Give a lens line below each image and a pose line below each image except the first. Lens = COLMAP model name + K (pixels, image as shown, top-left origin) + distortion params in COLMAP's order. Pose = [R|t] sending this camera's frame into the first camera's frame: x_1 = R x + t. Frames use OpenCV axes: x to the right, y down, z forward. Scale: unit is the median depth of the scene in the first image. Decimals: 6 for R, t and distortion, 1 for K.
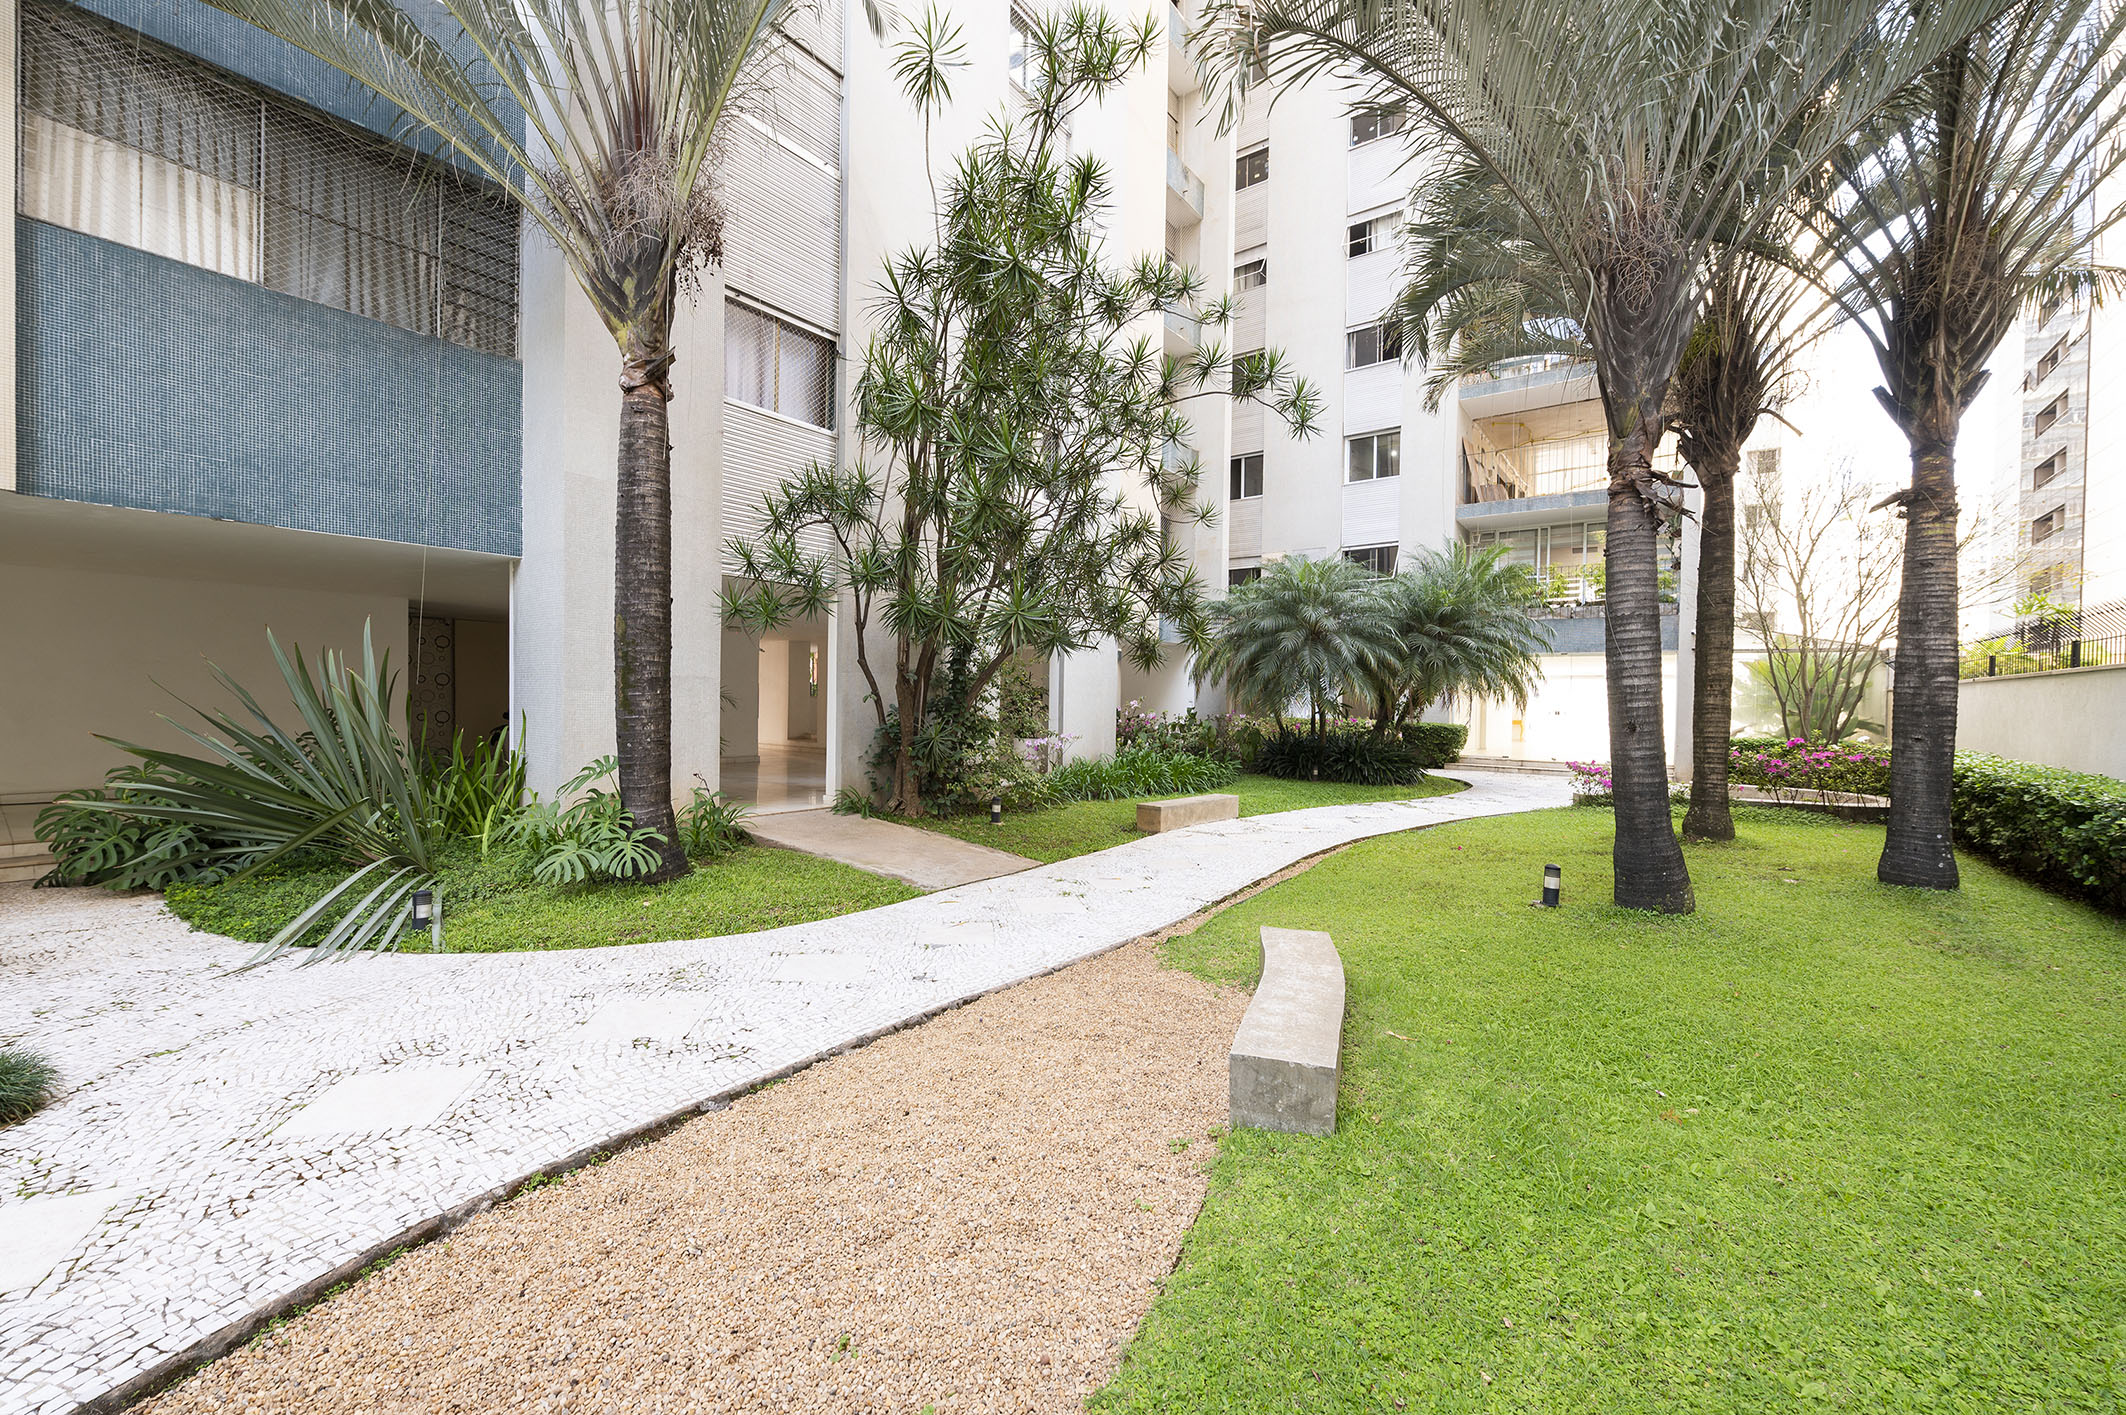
lens RADIAL K [[846.8, 0, 1063.0], [0, 846.8, 711.5], [0, 0, 1]] dist [-0.002069, -0.000306]
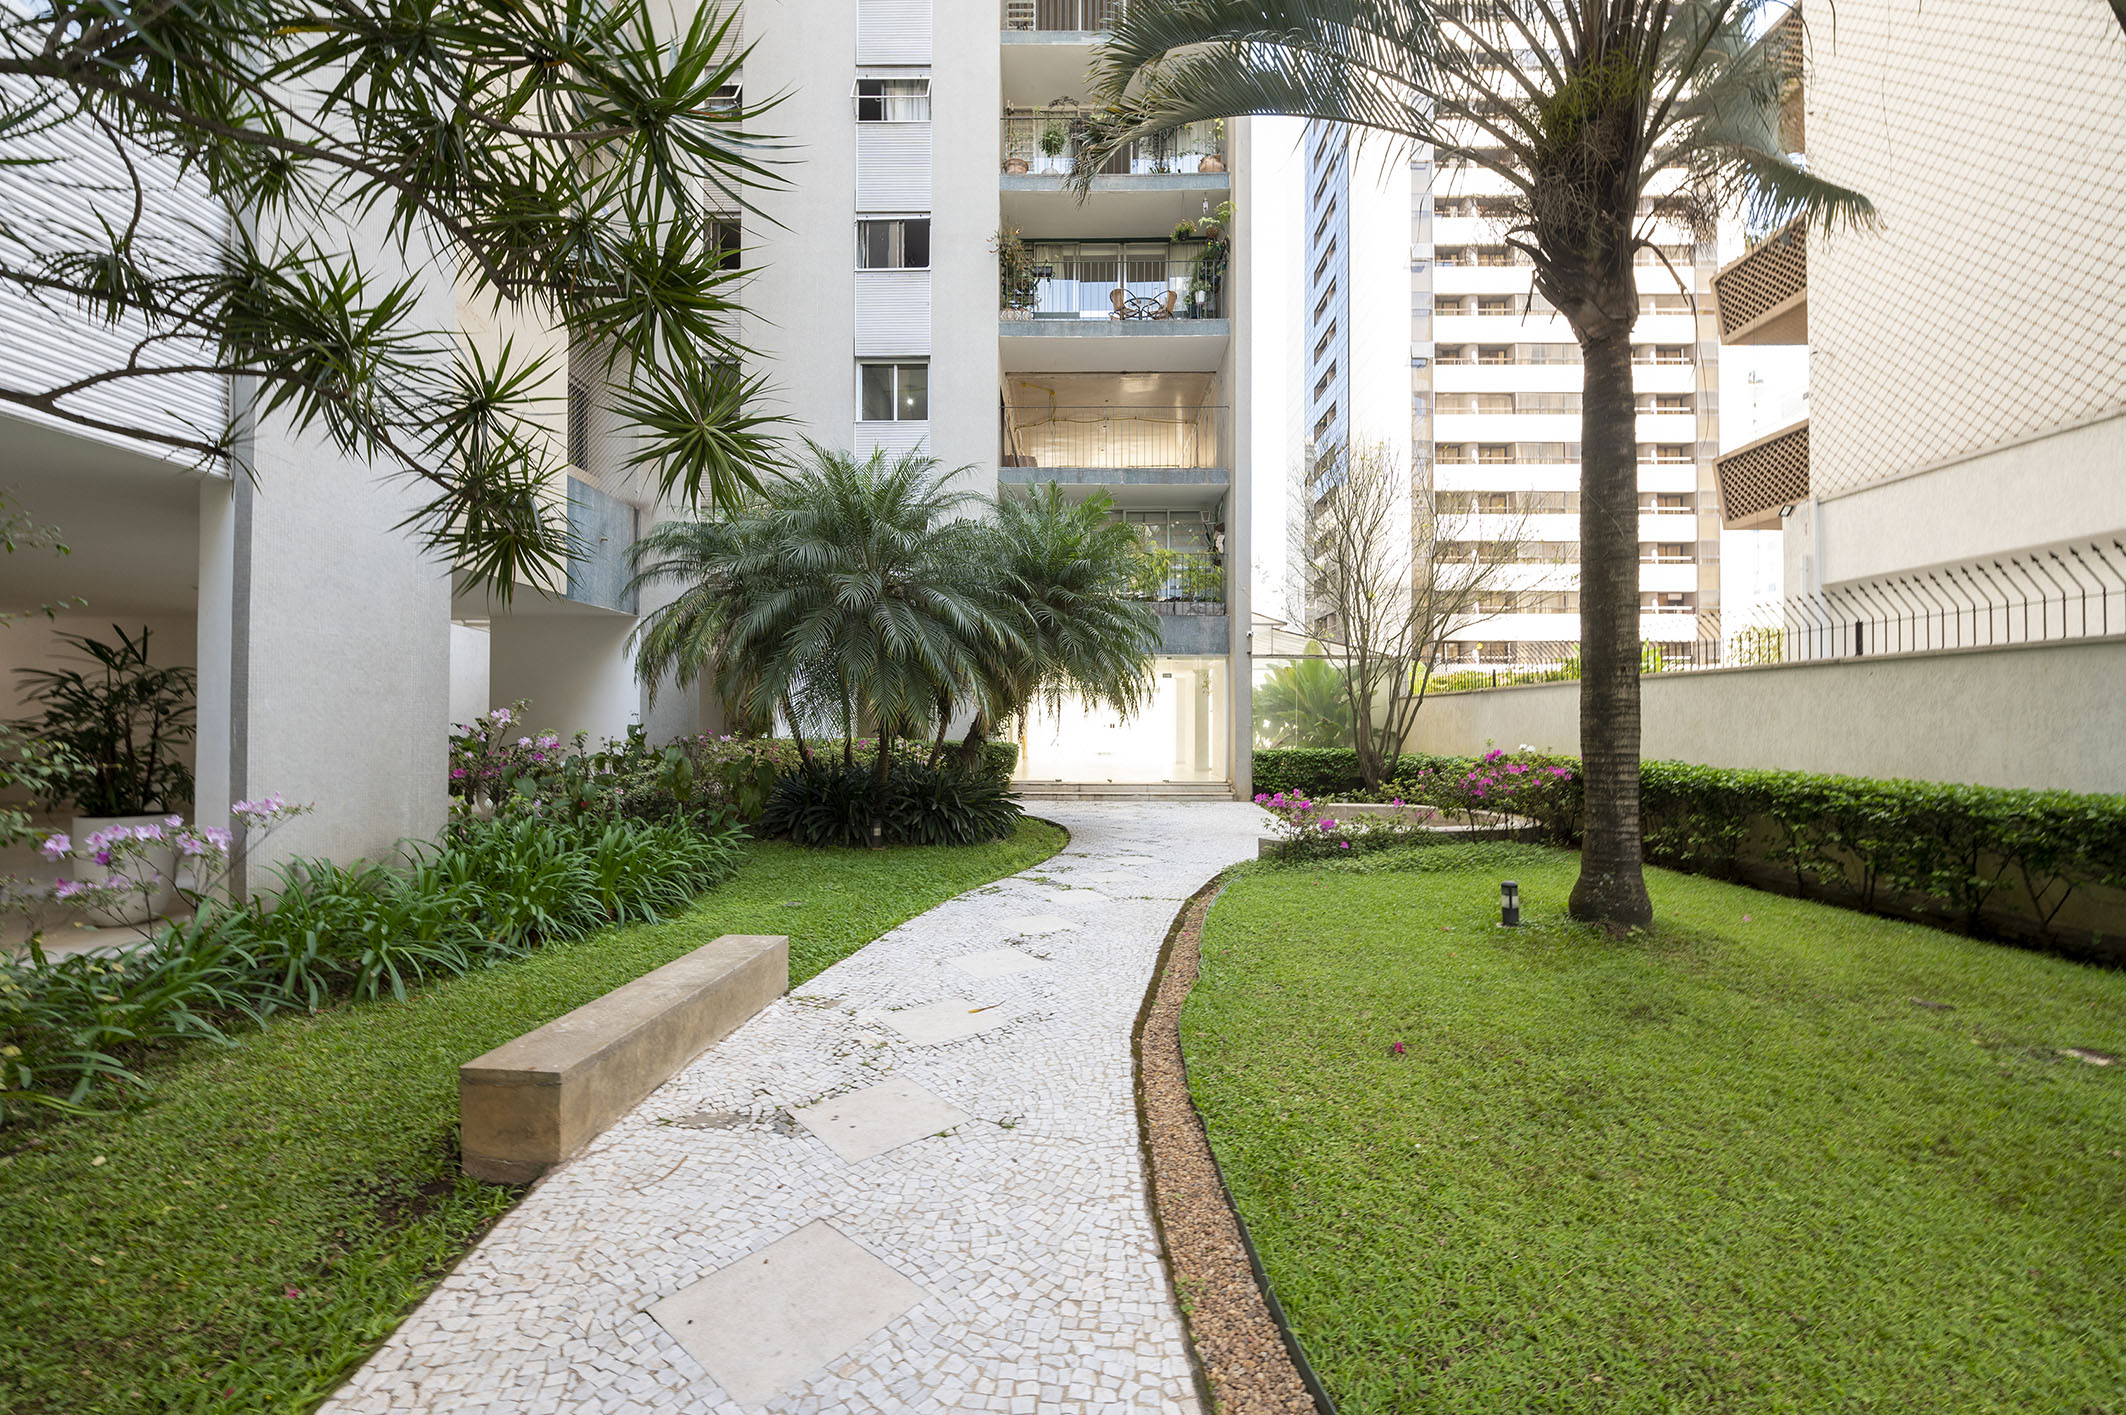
lens RADIAL K [[846.8, 0, 1063.4], [0, 846.8, 717.4], [0, 0, 1]] dist [-0.002069, -0.000306]
pose [[0.805646, -0.008814, 0.592331, 0.057379], [0.018974, 0.999760, -0.010930, 0.002096], [-0.592093, 0.020045, 0.805621, 0.453414]]
